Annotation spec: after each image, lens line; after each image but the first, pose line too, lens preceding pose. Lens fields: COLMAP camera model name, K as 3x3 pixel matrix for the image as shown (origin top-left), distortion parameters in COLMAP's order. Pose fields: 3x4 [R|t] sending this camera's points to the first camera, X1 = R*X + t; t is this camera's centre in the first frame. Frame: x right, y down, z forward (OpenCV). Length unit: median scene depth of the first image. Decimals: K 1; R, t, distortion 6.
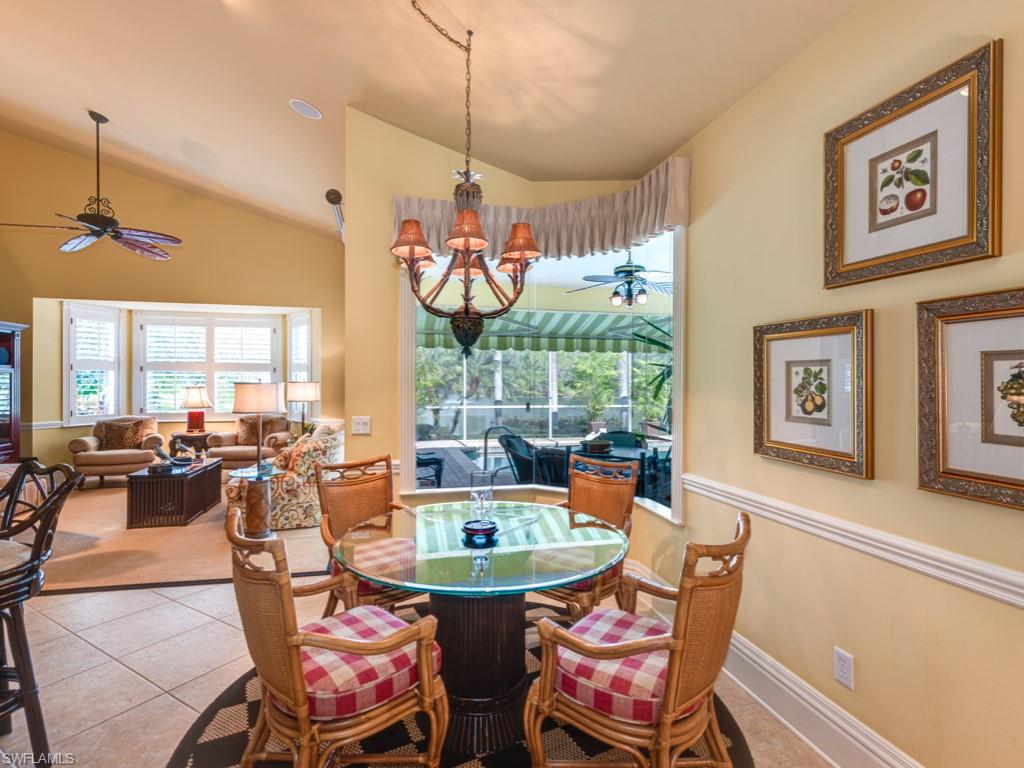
lens RADIAL K [[525.5, 0, 510.2], [0, 525.5, 381.3], [0, 0, 1]] dist [0.049947, -0.024770]
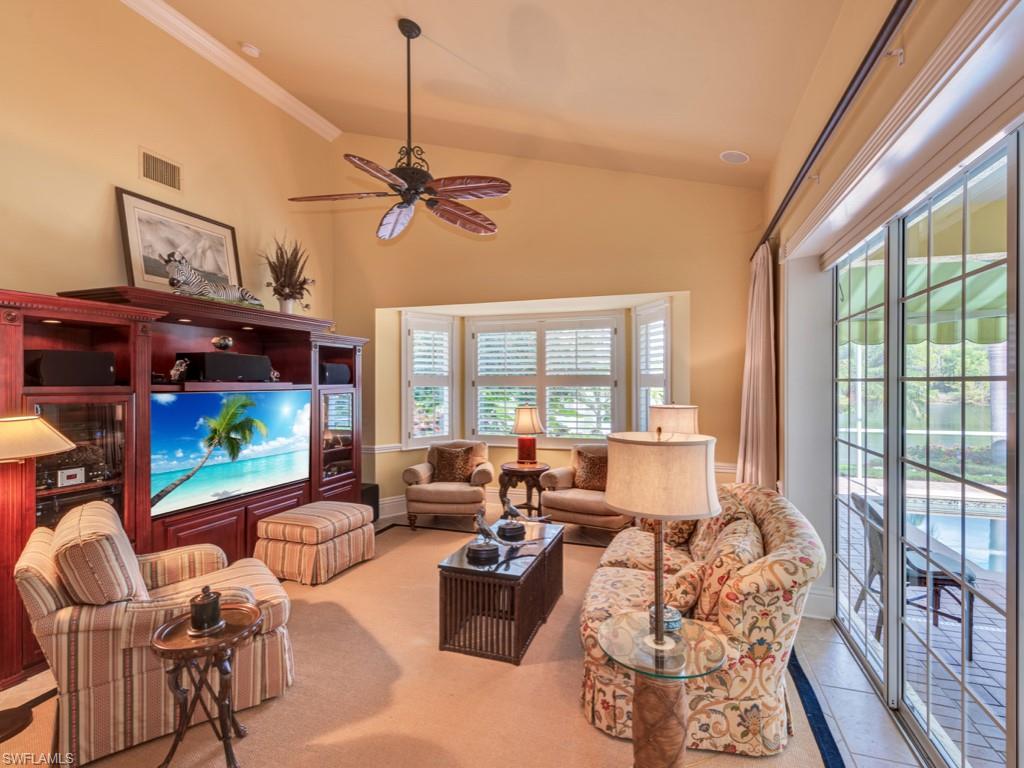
lens RADIAL K [[525.5, 0, 510.2], [0, 525.5, 381.3], [0, 0, 1]] dist [0.049947, -0.024770]
pose [[0.848572, -0.007310, -0.529029, -0.207357], [0.004124, 0.999966, -0.007203, -0.023223], [0.529064, 0.003930, 0.848573, 0.341483]]
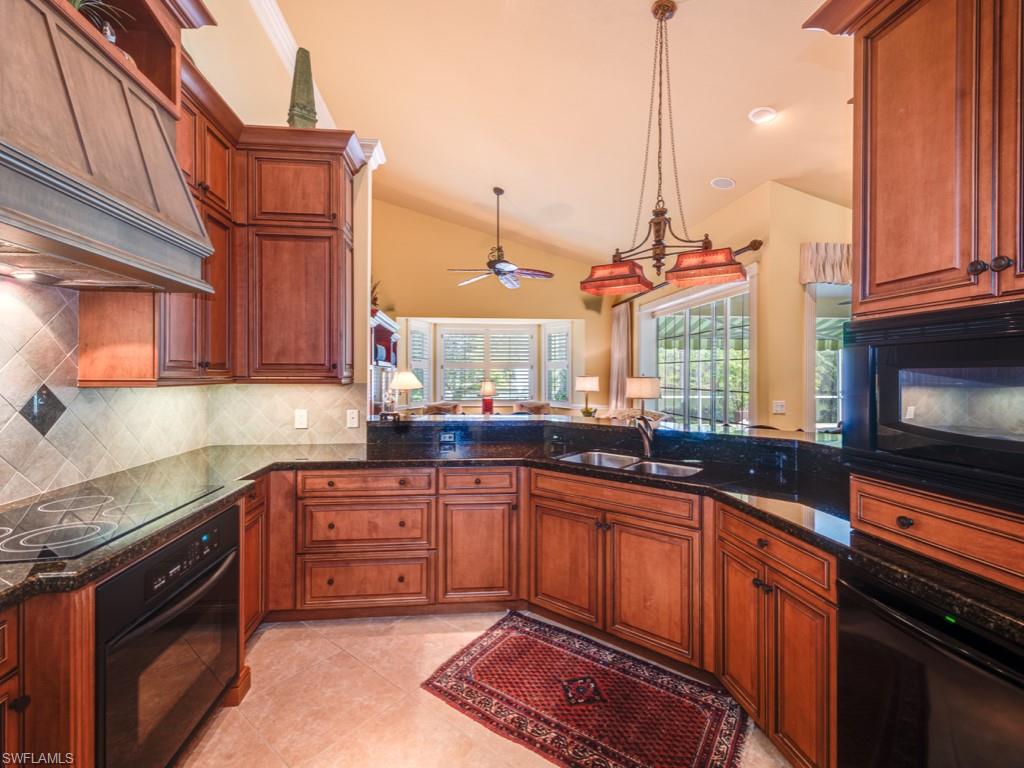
lens RADIAL K [[463.4, 0, 511.2], [0, 463.4, 380.1], [0, 0, 1]] dist [0.000634, 0.000023]
pose [[0.991264, -0.002667, -0.131862, -0.399279], [0.004093, 0.999936, 0.010547, -0.002195], [0.131826, -0.010994, 0.991212, -0.151390]]
